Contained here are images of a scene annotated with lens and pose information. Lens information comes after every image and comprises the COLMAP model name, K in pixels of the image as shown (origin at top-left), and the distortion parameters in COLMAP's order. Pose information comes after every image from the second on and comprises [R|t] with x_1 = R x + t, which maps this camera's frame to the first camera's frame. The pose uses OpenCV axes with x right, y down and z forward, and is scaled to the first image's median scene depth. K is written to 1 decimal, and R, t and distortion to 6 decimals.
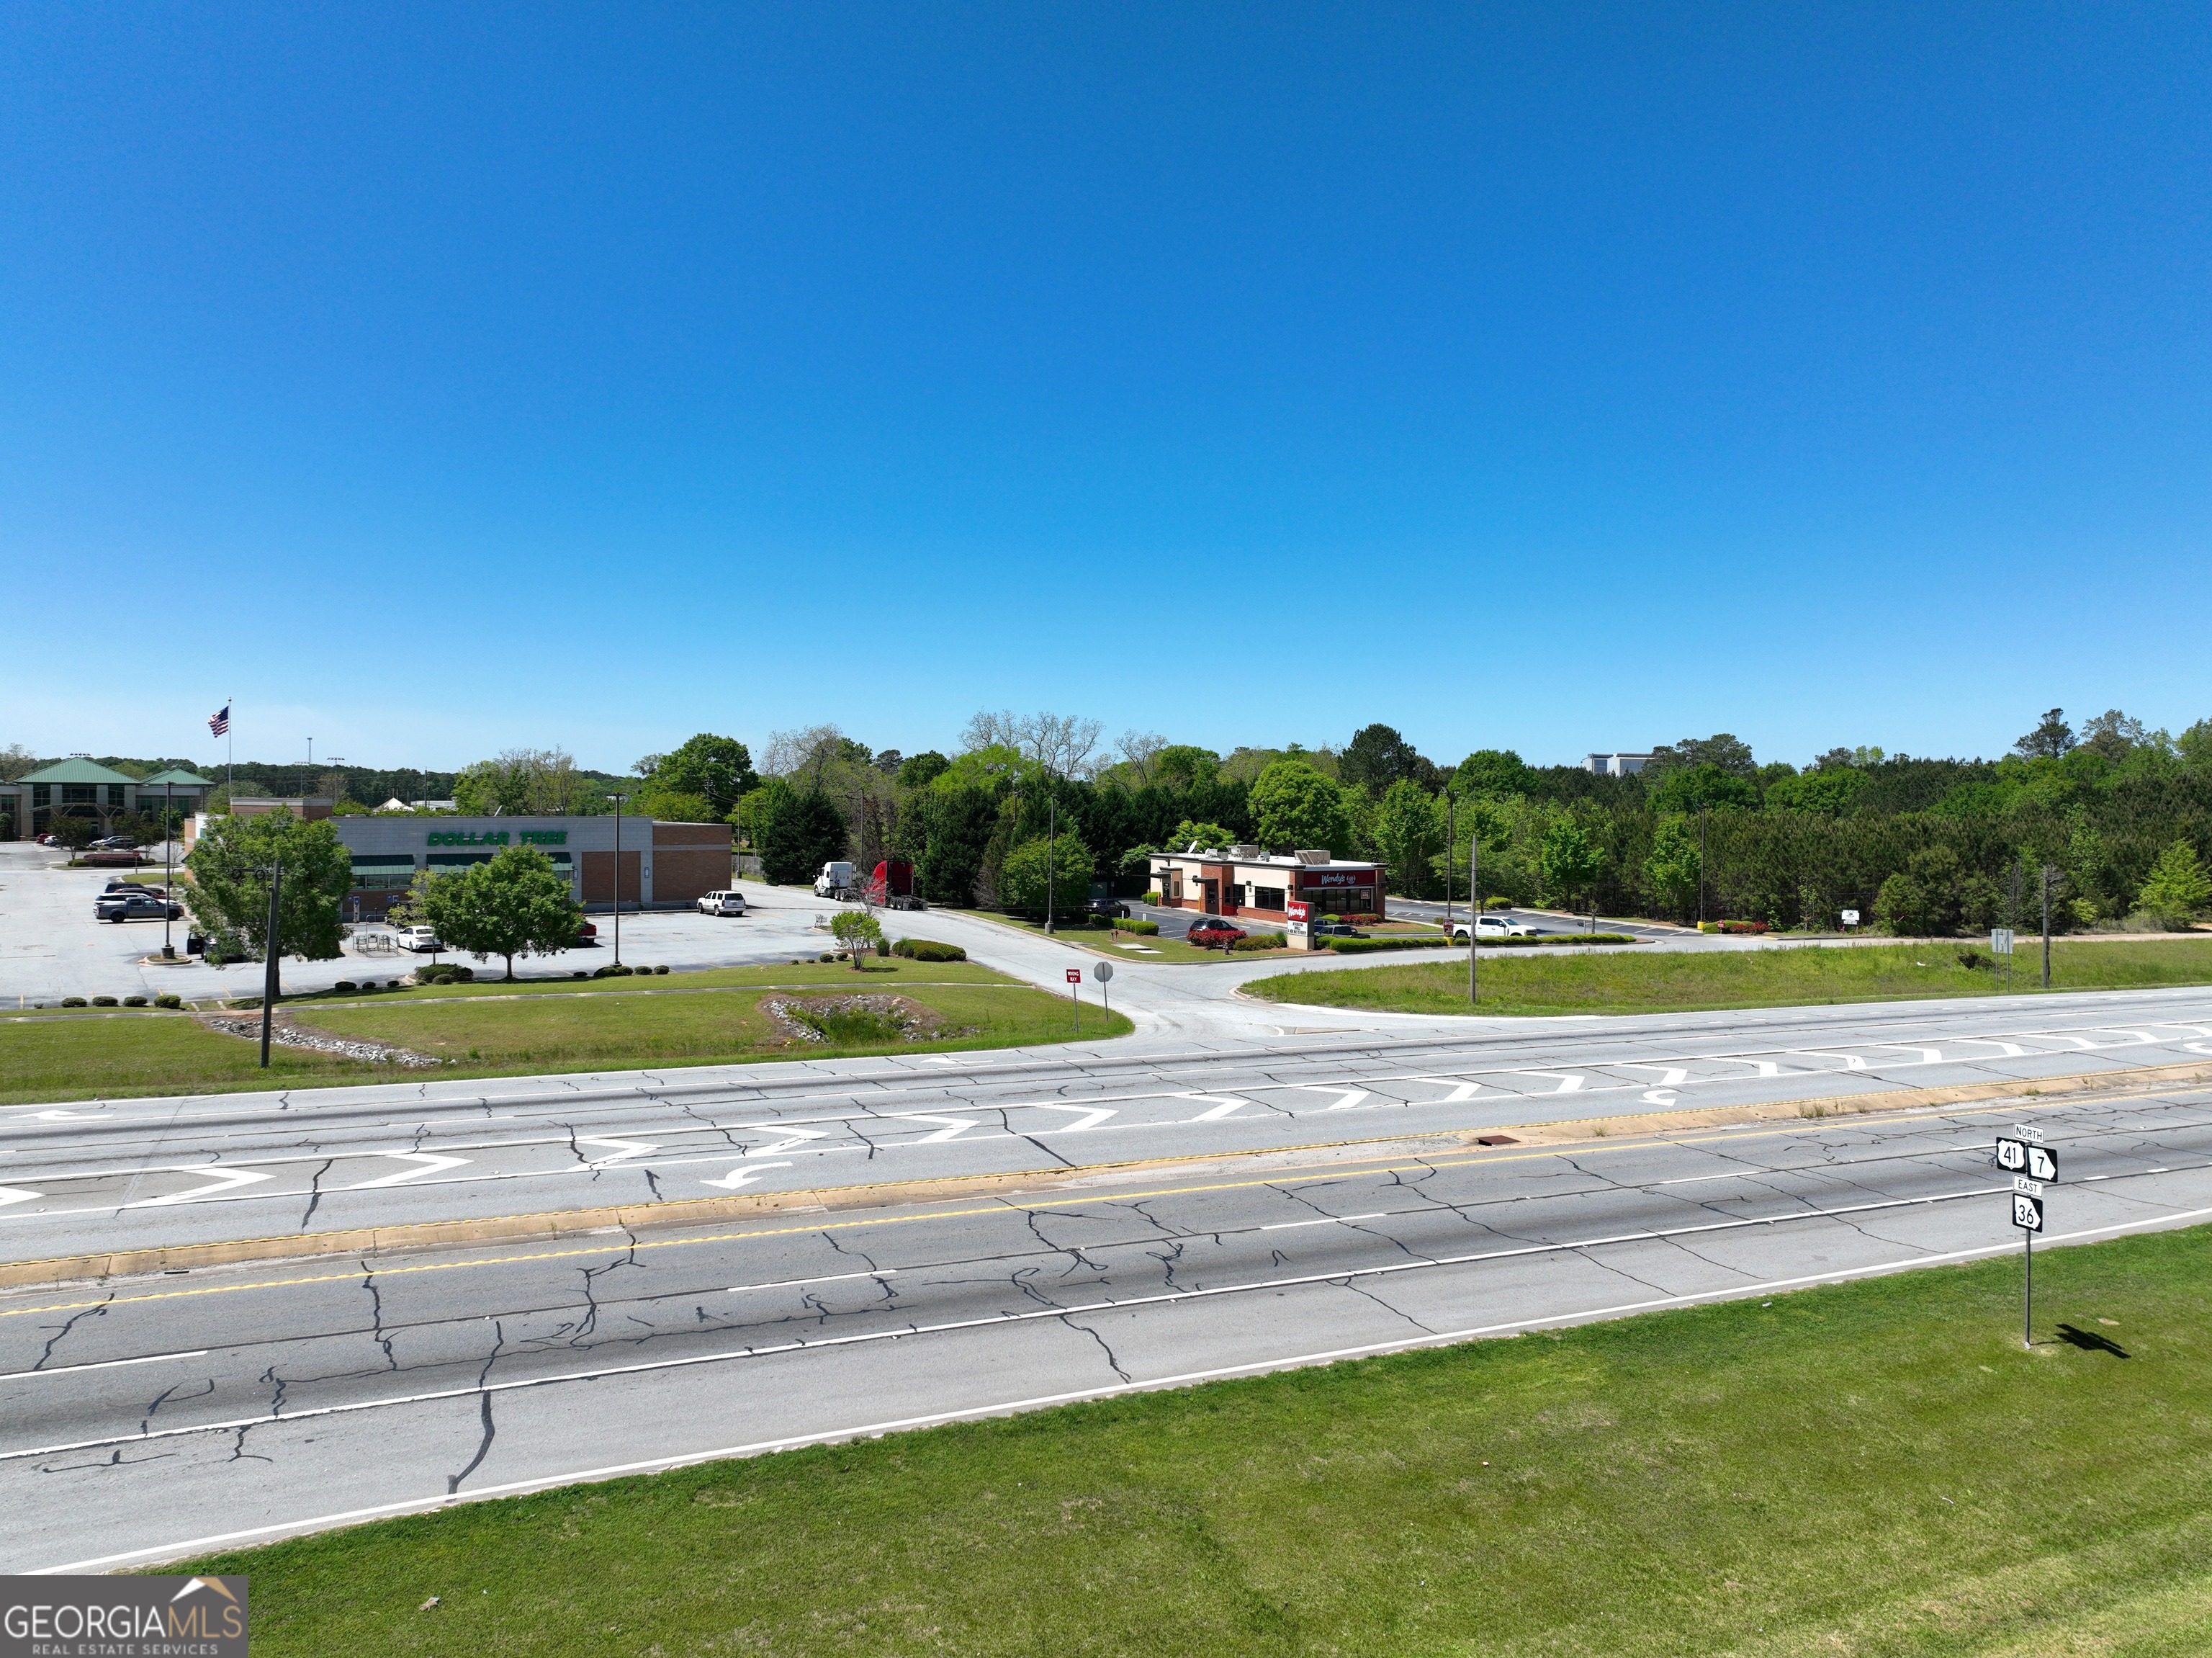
lens RADIAL K [[1555.5, 0, 1107.2], [0, 1555.5, 827.0], [0, 0, 1]] dist [-0.000380, 0.017539]
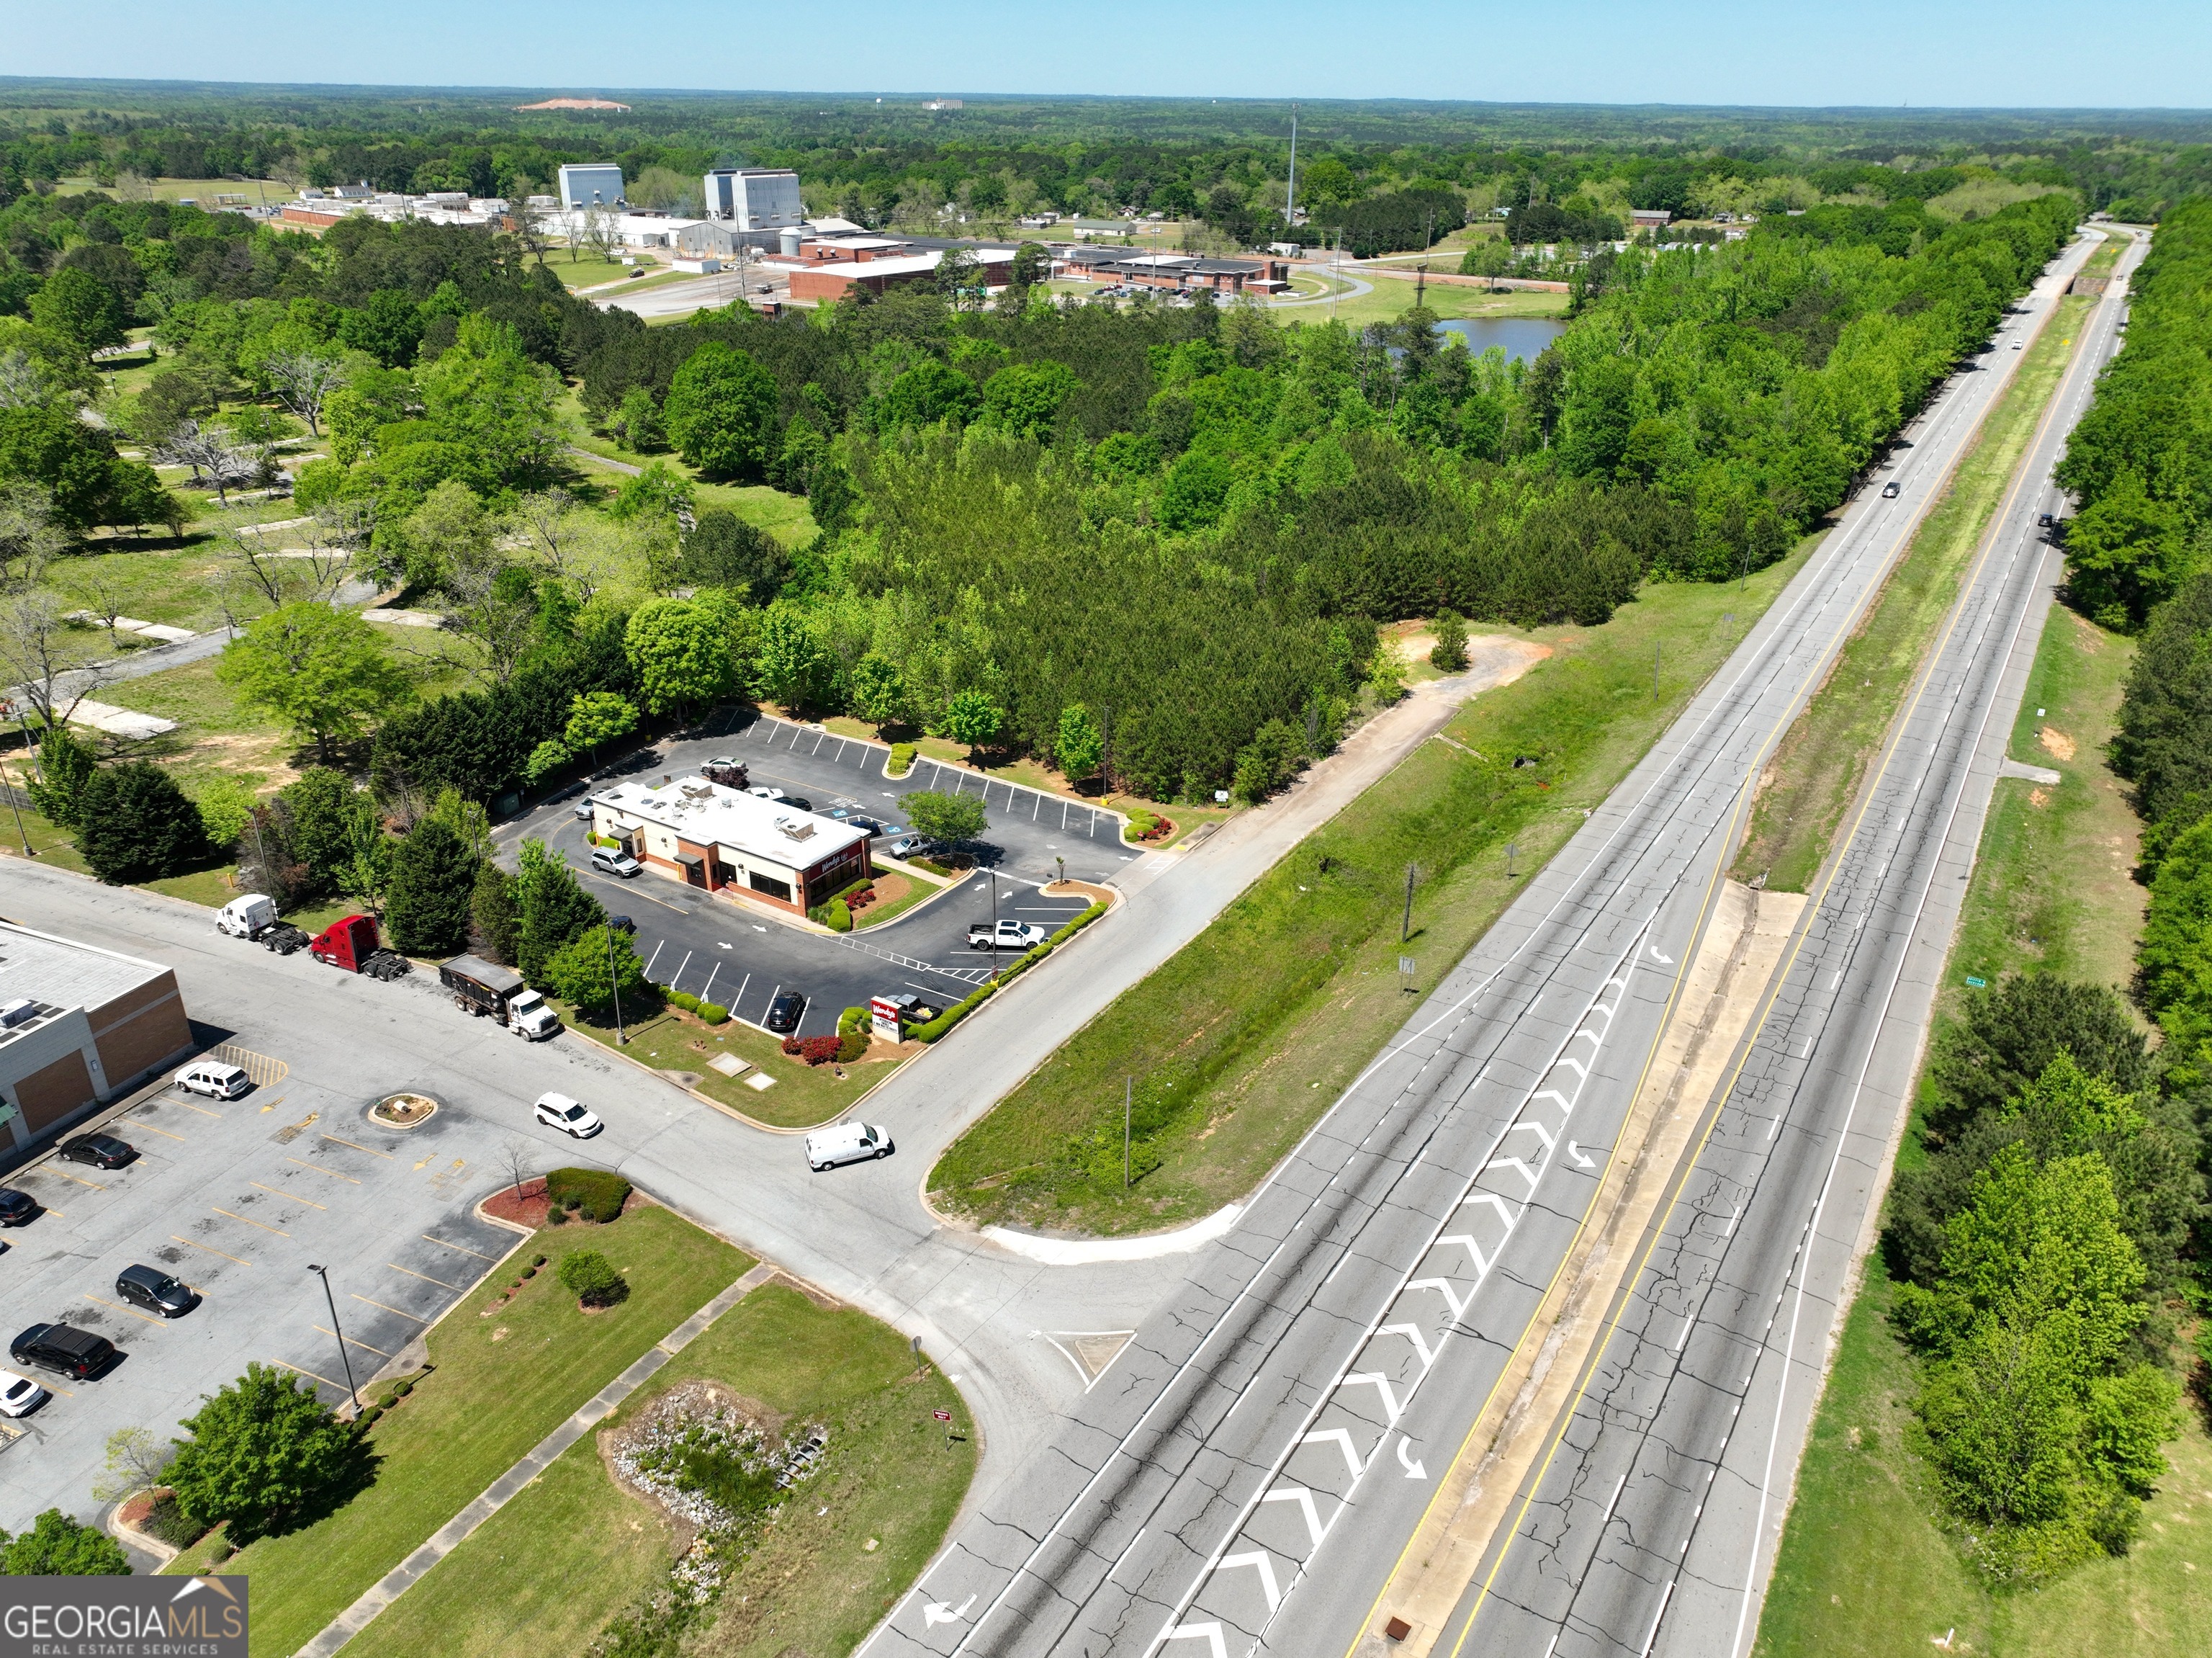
lens RADIAL K [[1555.5, 0, 1107.2], [0, 1555.5, 827.0], [0, 0, 1]] dist [-0.000380, 0.017539]
pose [[0.842072, -0.226758, 0.489383, -0.199447], [0.003034, 0.909309, 0.416111, -0.407688], [-0.539357, -0.348911, 0.766391, 0.081495]]
